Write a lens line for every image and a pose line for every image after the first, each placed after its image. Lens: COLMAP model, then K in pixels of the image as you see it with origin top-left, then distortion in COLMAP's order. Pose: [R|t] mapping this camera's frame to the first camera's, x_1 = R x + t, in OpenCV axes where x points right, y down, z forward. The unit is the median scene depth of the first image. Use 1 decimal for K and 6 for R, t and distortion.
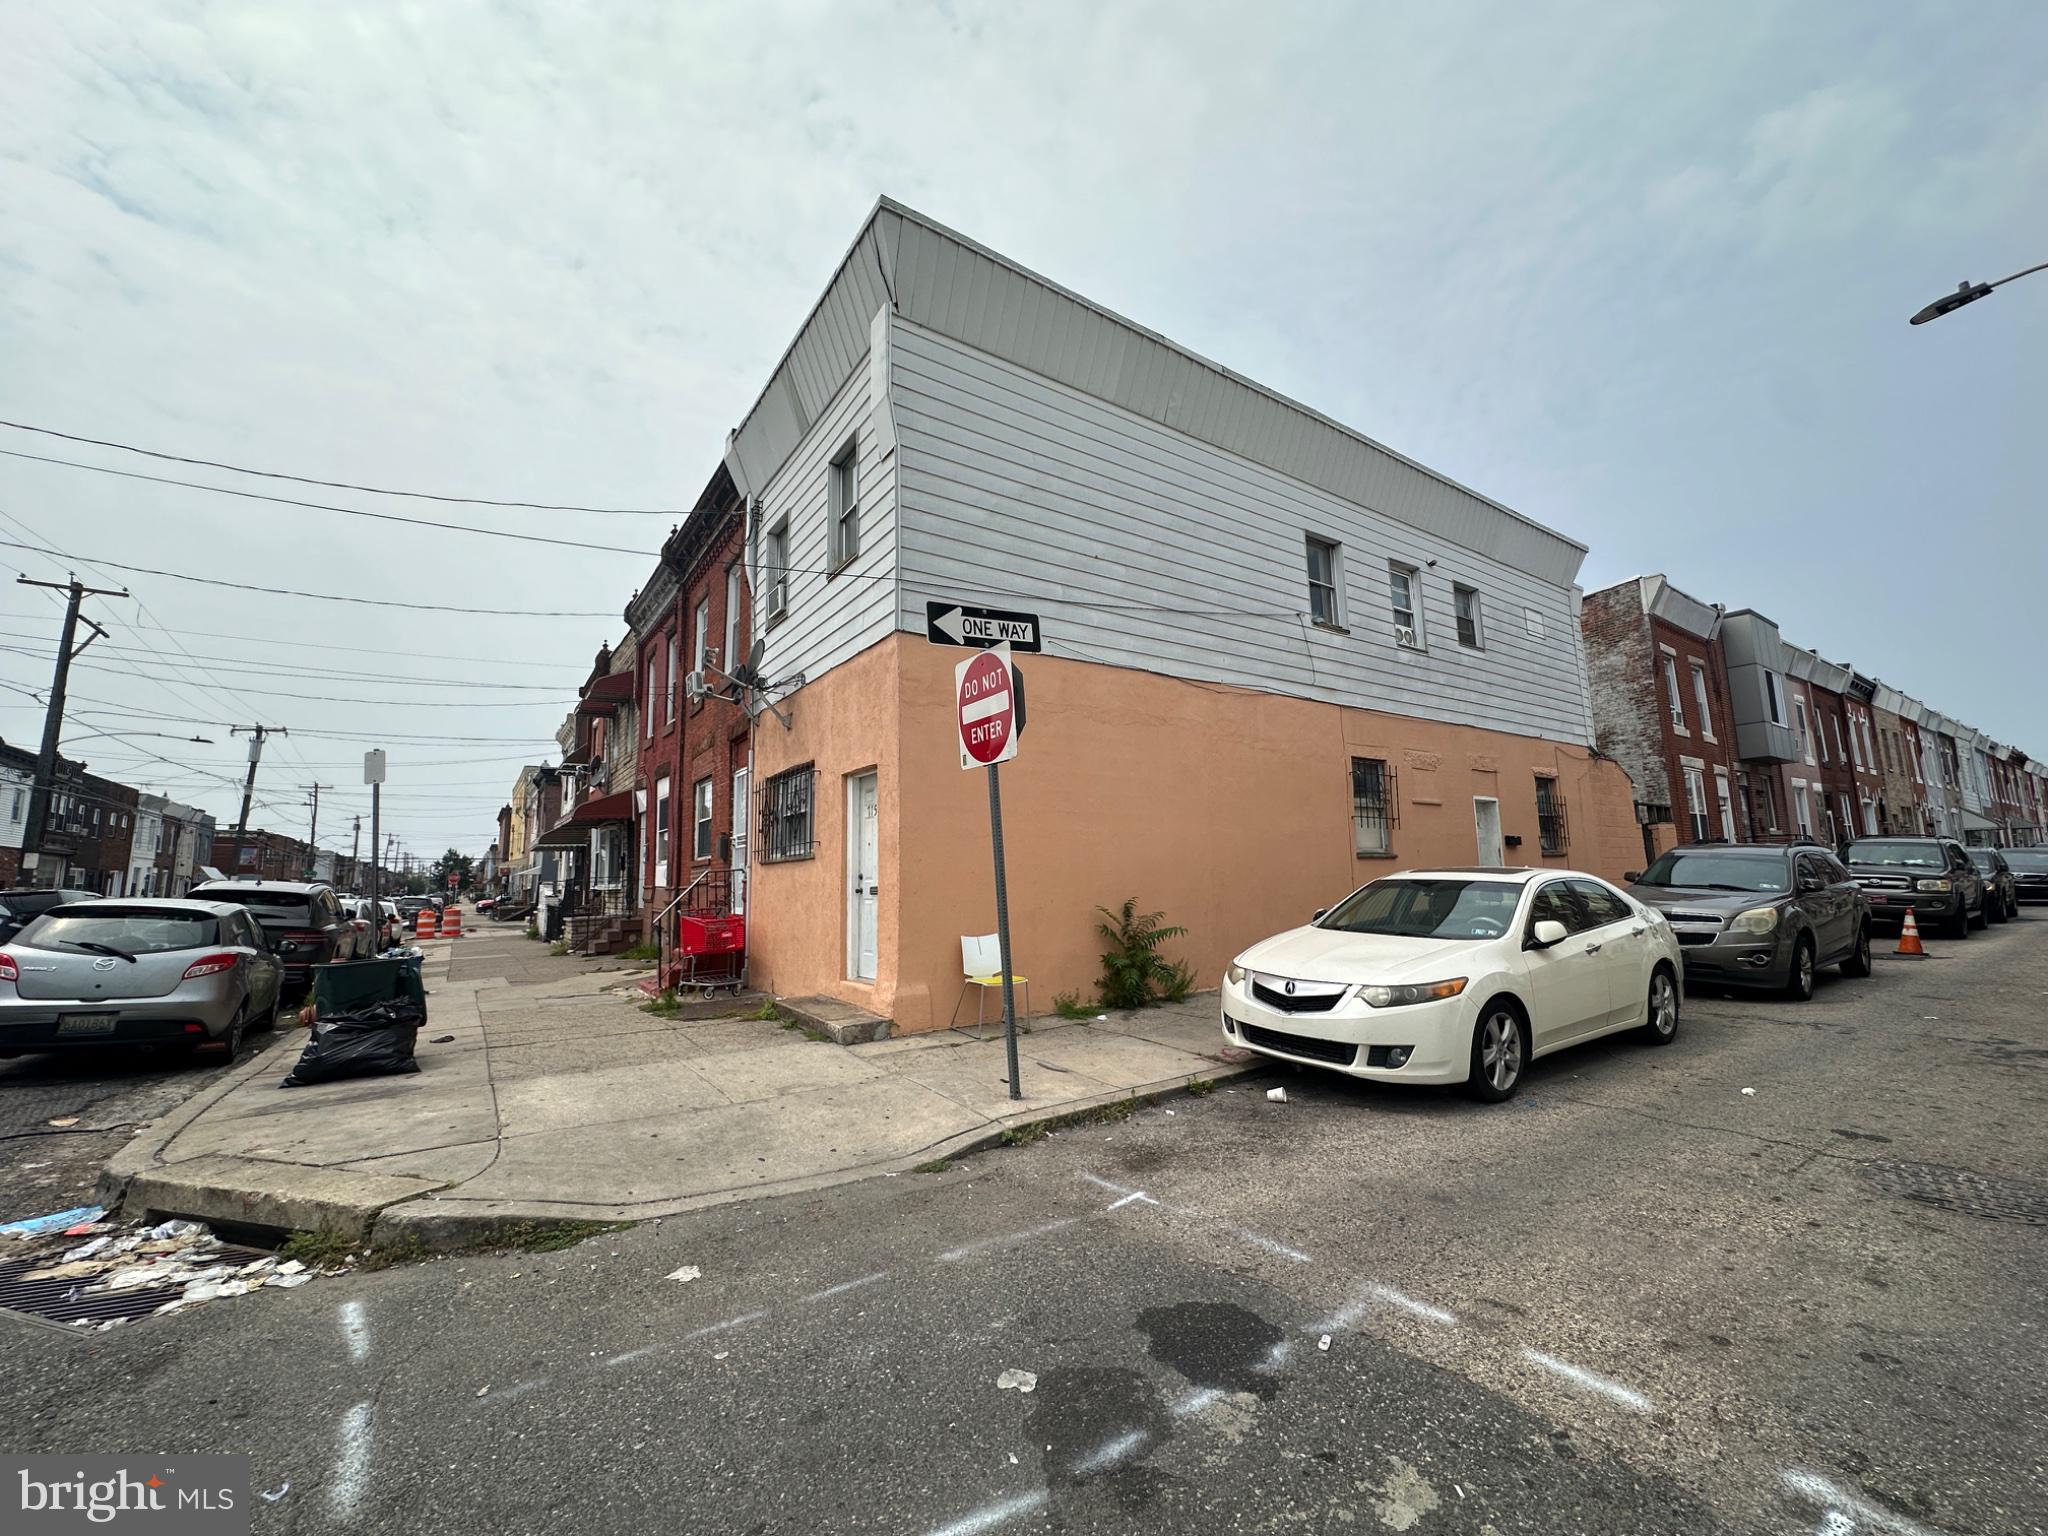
lens RADIAL K [[815.5, 0, 1024.0], [0, 815.5, 768.0], [0, 0, 1]] dist [-0.002379, 0.000504]
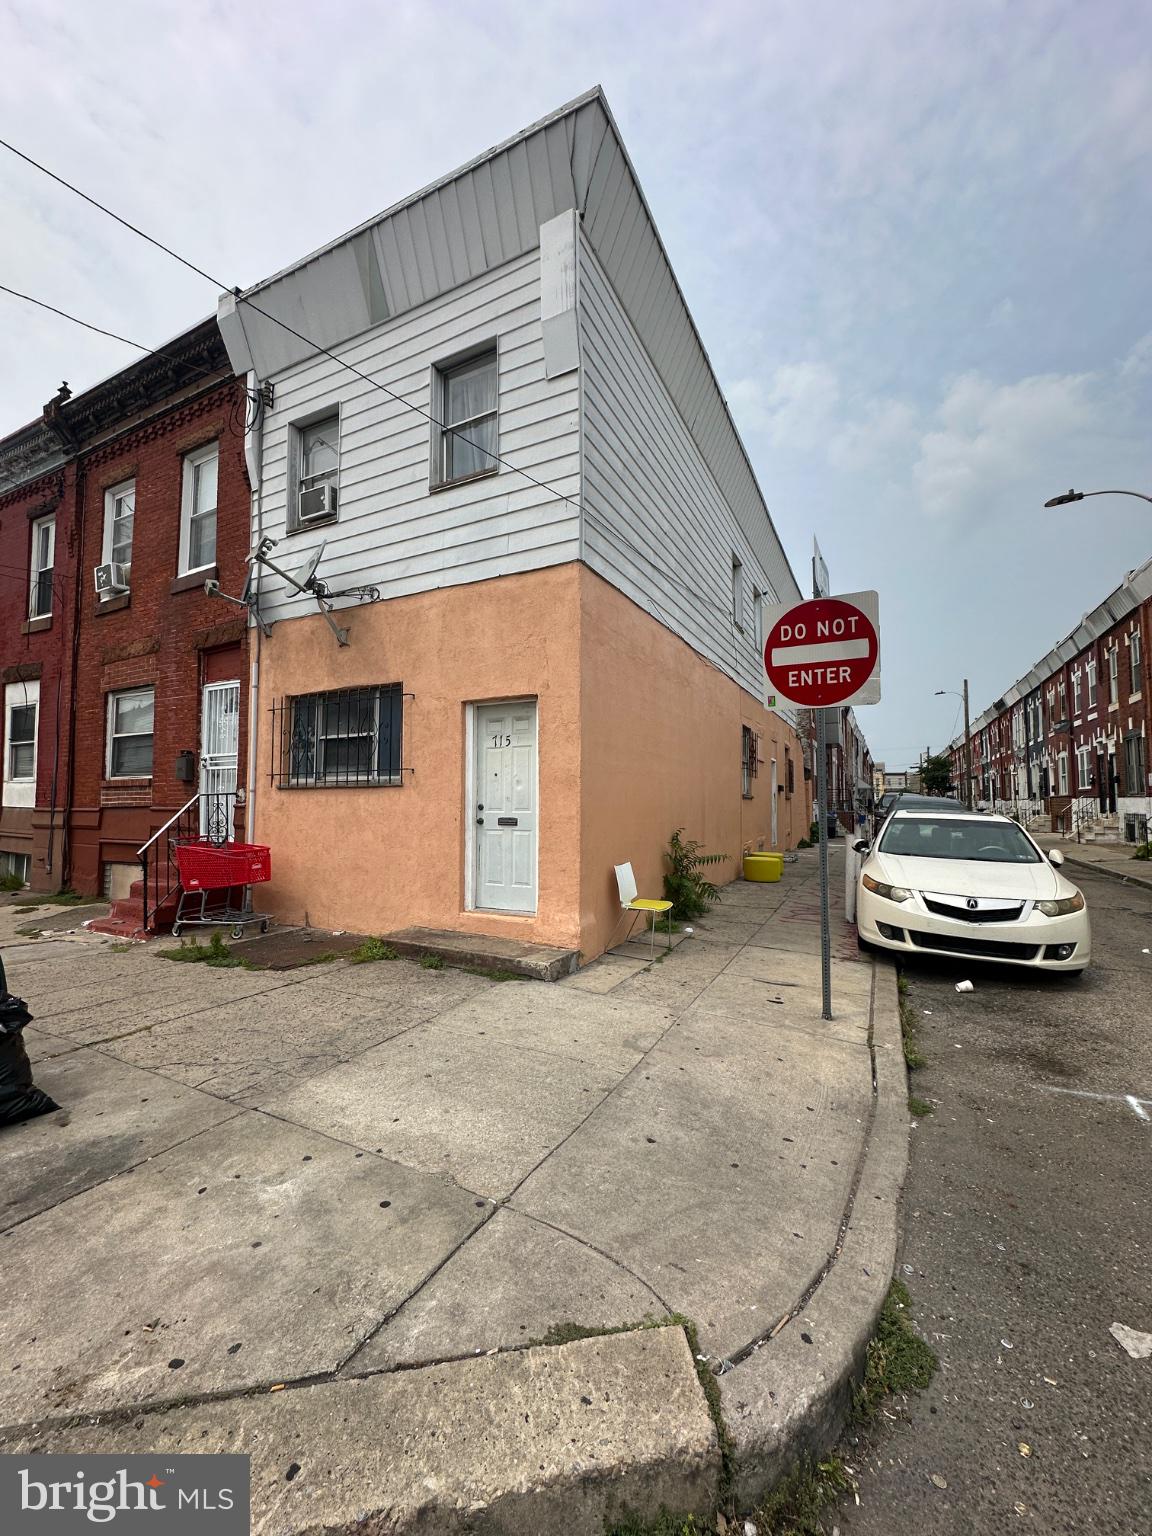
lens RADIAL K [[611.7, 0, 576.0], [0, 611.7, 768.0], [0, 0, 1]] dist [-0.002379, 0.000504]
pose [[0.878886, 0.048921, 0.474516, -0.653295], [-0.084680, 0.994929, 0.054268, 0.053177], [-0.469455, -0.087878, 0.878572, 0.437025]]
